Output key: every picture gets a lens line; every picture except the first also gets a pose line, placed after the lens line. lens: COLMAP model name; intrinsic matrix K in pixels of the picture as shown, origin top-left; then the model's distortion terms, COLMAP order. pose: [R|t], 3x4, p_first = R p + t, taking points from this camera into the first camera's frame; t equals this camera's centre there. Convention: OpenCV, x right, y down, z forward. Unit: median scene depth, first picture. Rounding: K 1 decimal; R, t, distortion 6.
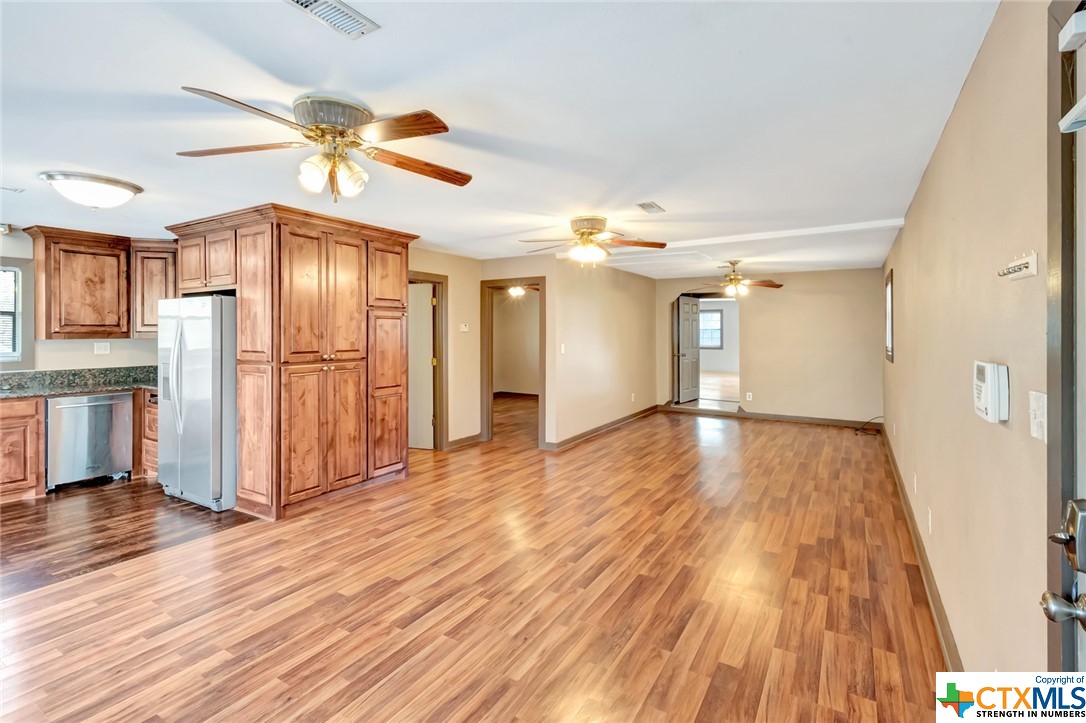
lens RADIAL K [[483.0, 0, 553.9], [0, 483.0, 326.2], [0, 0, 1]] dist [0.007799, -0.002781]
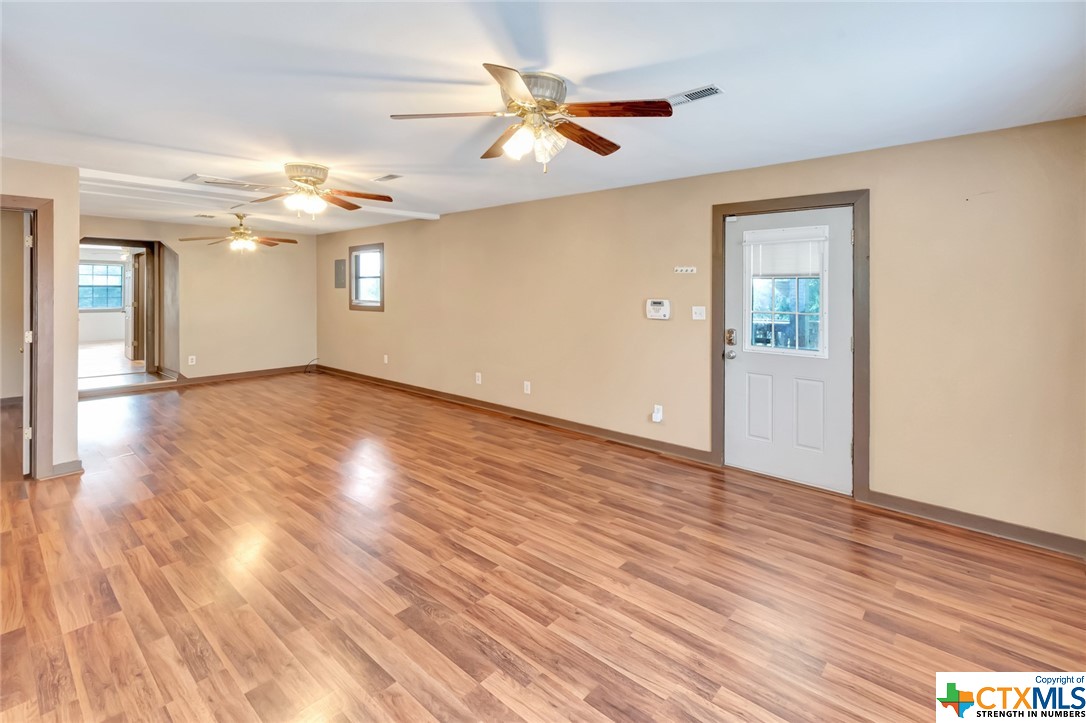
lens RADIAL K [[483.0, 0, 540.0], [0, 483.0, 285.7], [0, 0, 1]] dist [0.007799, -0.002781]
pose [[0.214198, 0.005589, 0.976774, -0.821632], [-0.012290, 0.999920, -0.003027, 0.002104], [-0.976713, -0.011357, 0.214250, 0.416464]]
